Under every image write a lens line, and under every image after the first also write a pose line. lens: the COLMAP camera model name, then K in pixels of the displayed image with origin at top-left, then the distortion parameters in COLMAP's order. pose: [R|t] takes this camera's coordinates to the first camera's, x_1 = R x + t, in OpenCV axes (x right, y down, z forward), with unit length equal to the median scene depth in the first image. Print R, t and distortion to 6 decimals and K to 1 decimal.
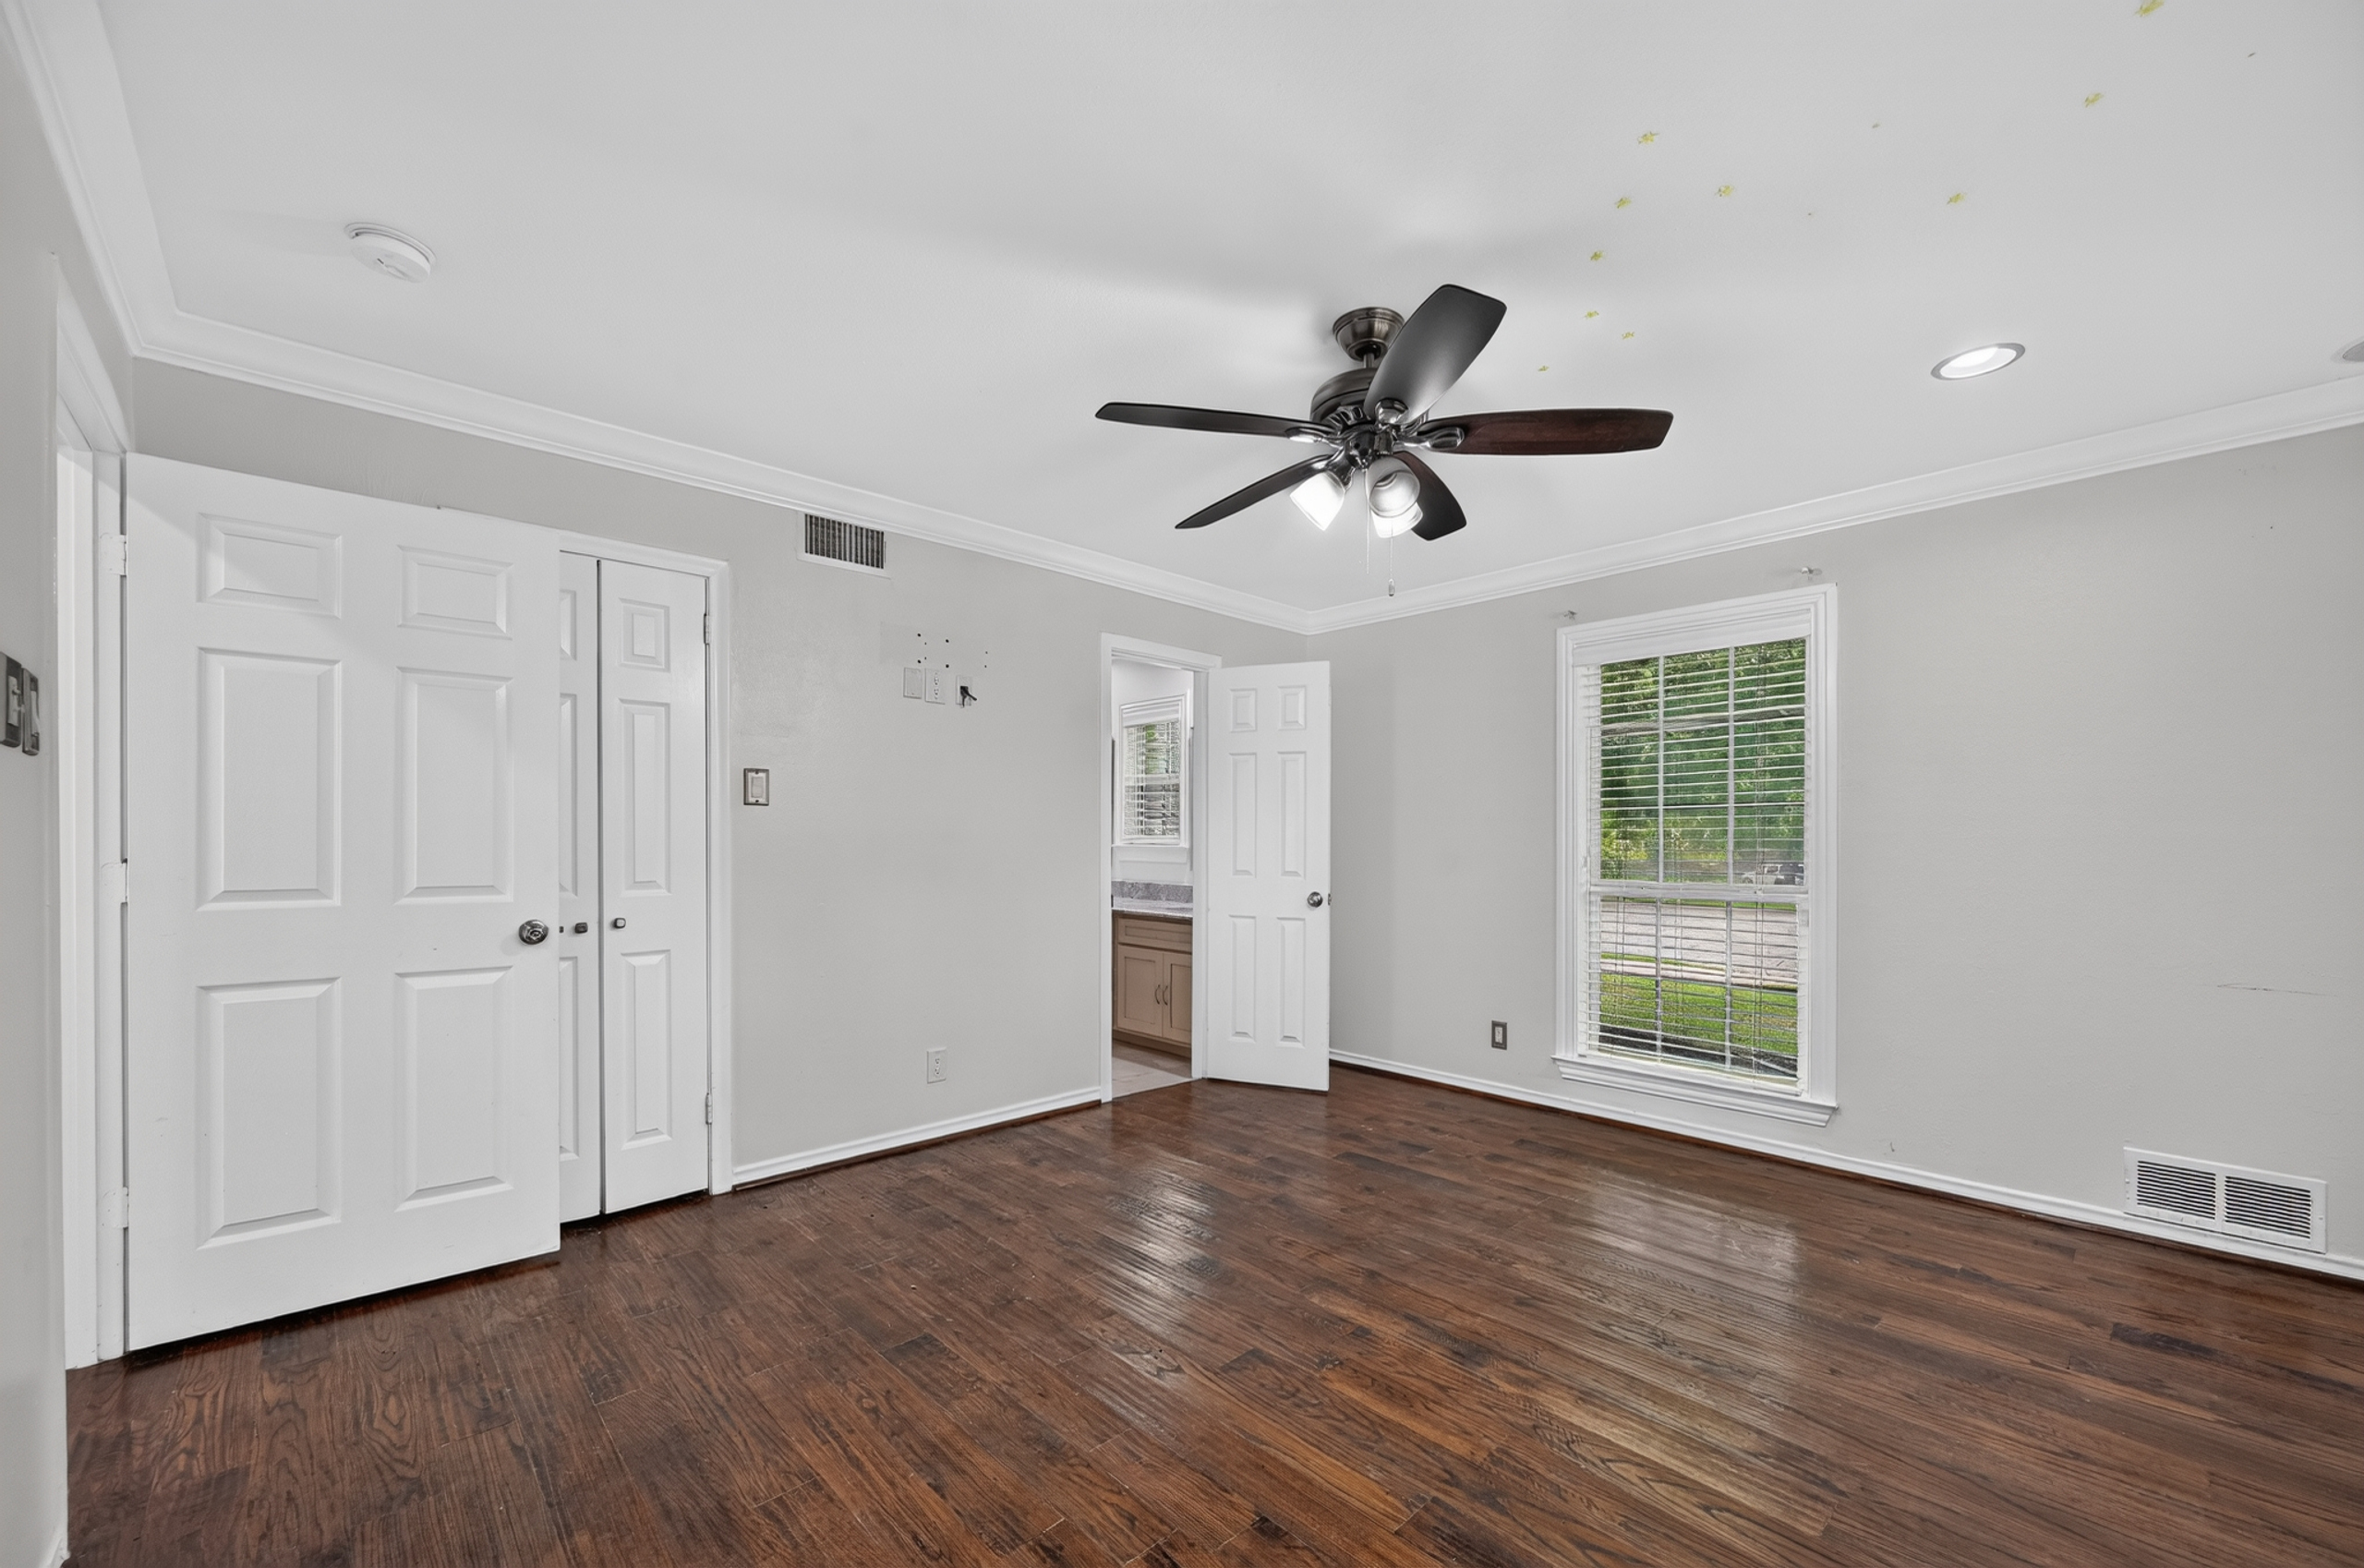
lens RADIAL K [[959.0, 0, 1185.3], [0, 959.0, 852.6], [0, 0, 1]] dist [-0.000432, -0.000093]
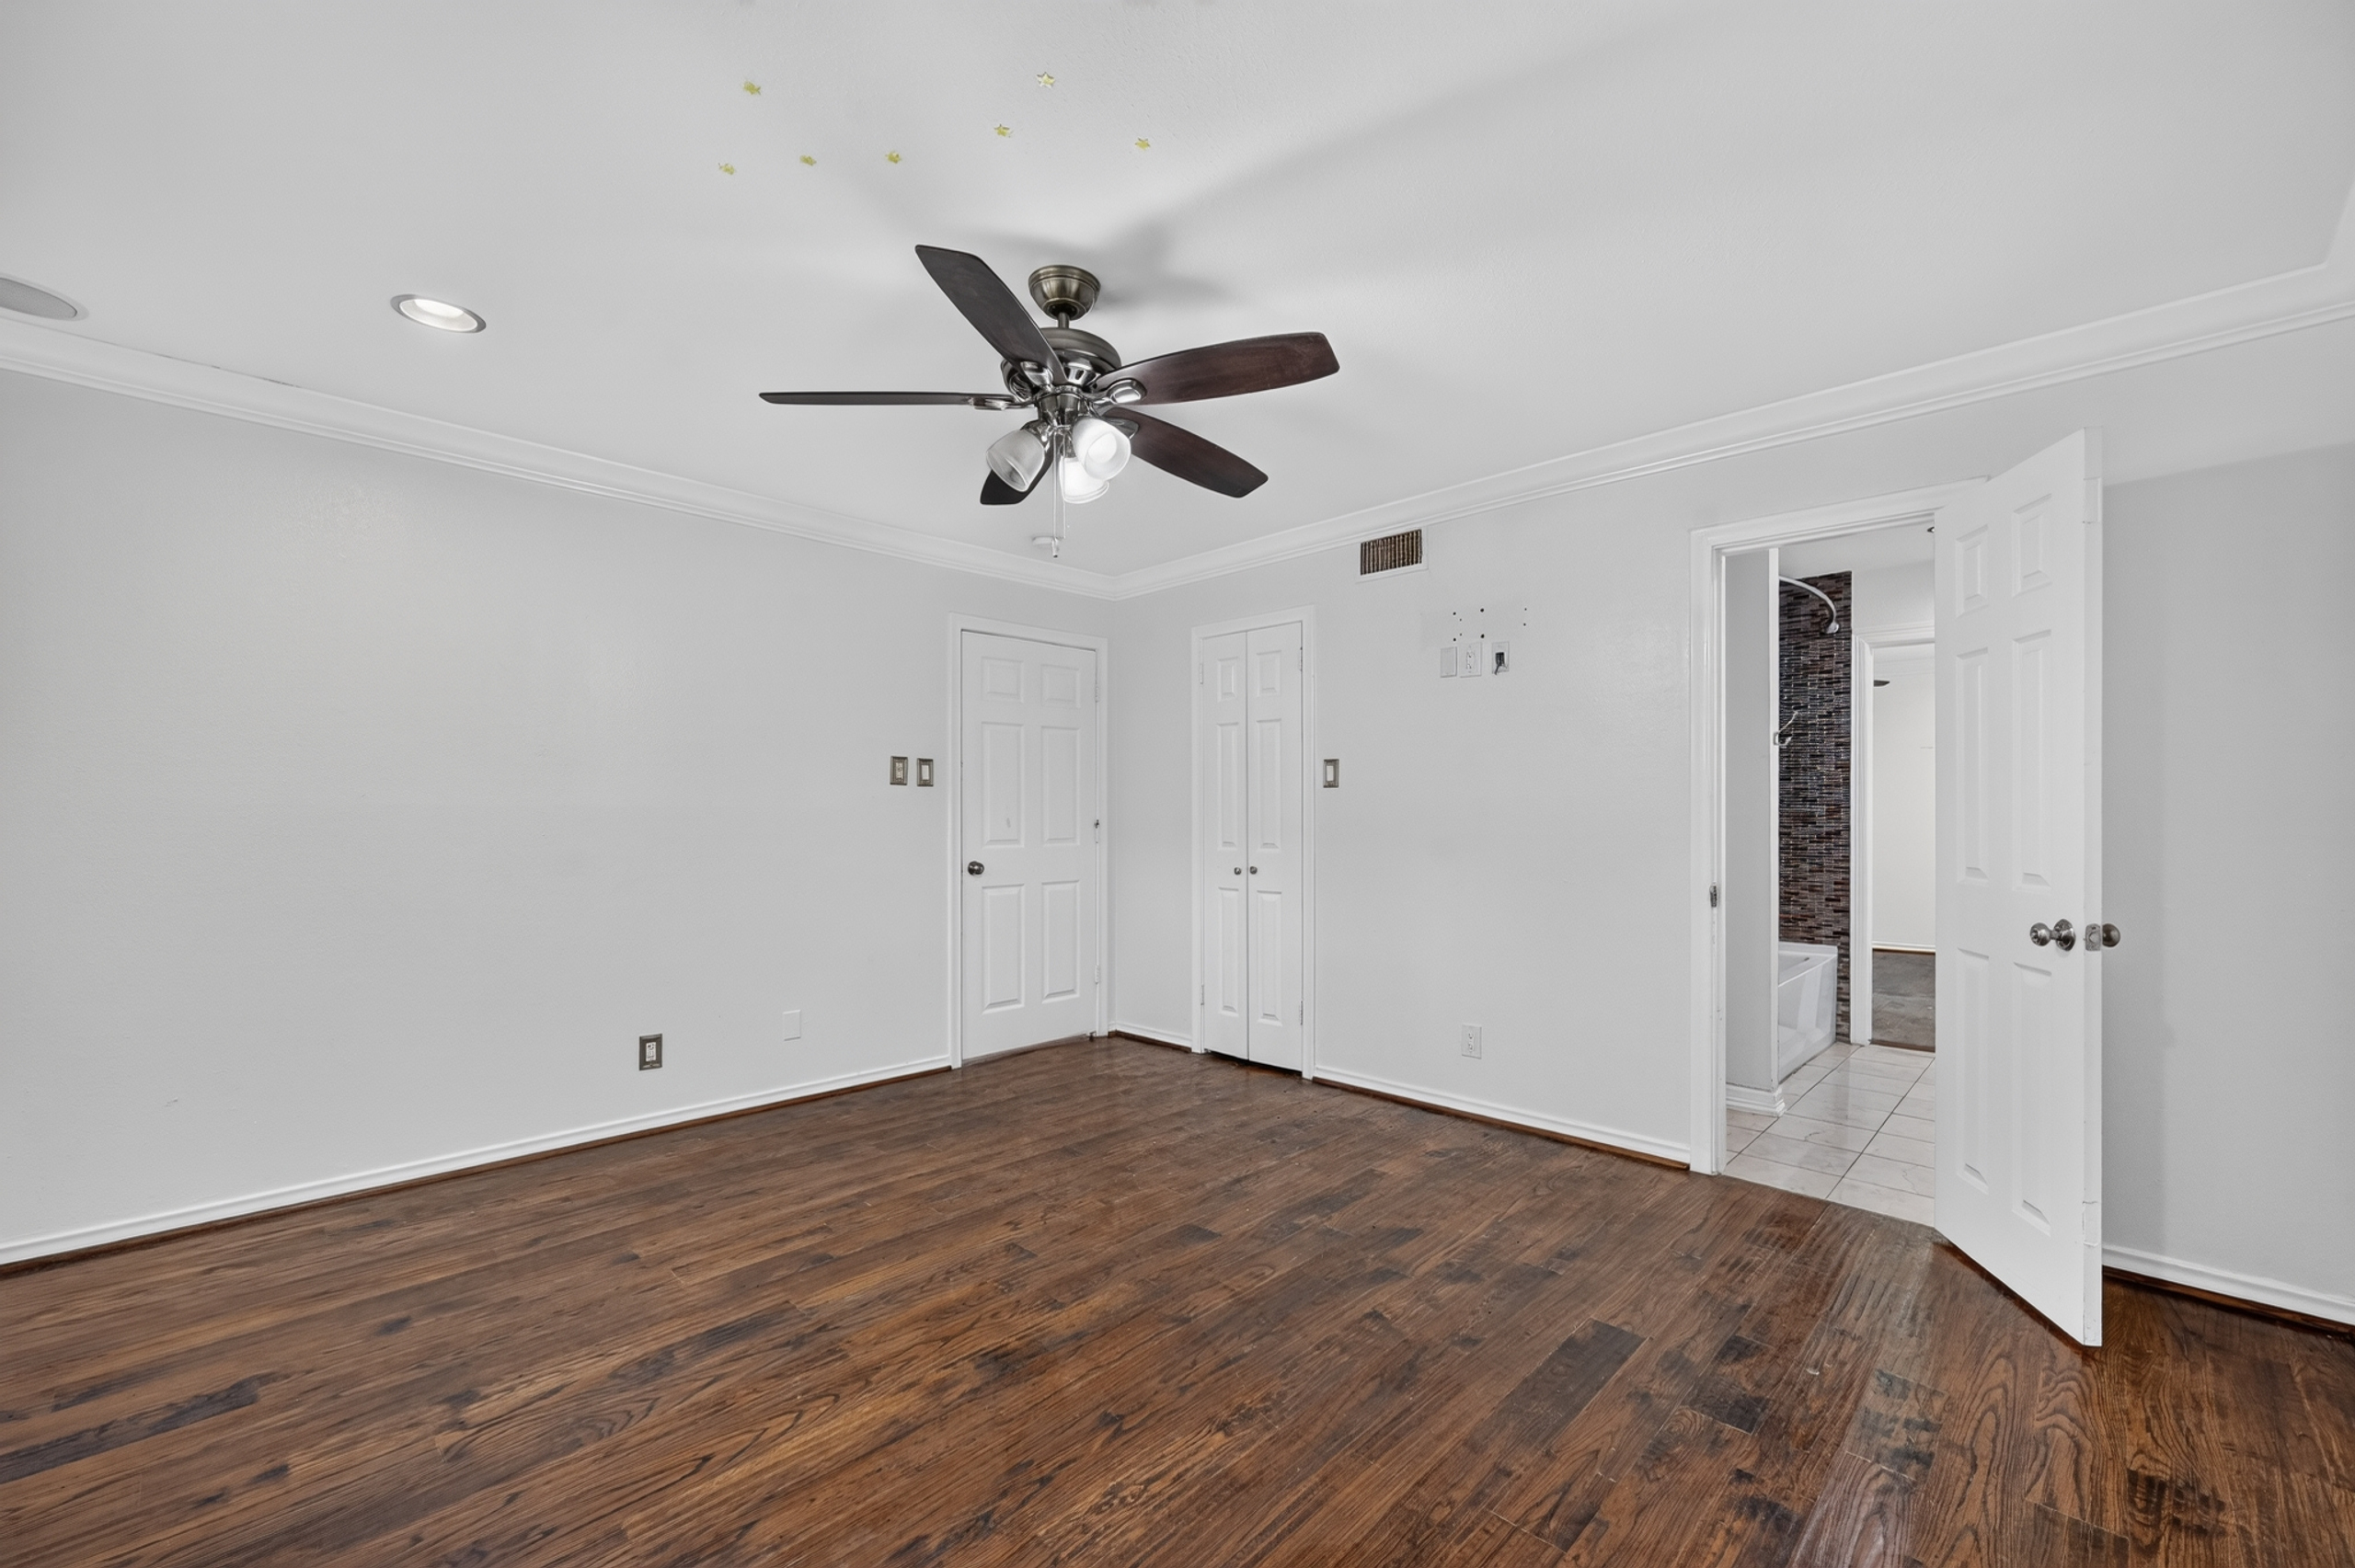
lens RADIAL K [[941.1, 0, 1168.8], [0, 941.1, 815.9], [0, 0, 1]] dist [0.001854, 0.000213]
pose [[0.029458, -0.001832, -0.999564, 0.816155], [-0.009076, 0.999957, -0.002100, -0.006813], [0.999525, 0.009134, 0.029440, 0.757415]]
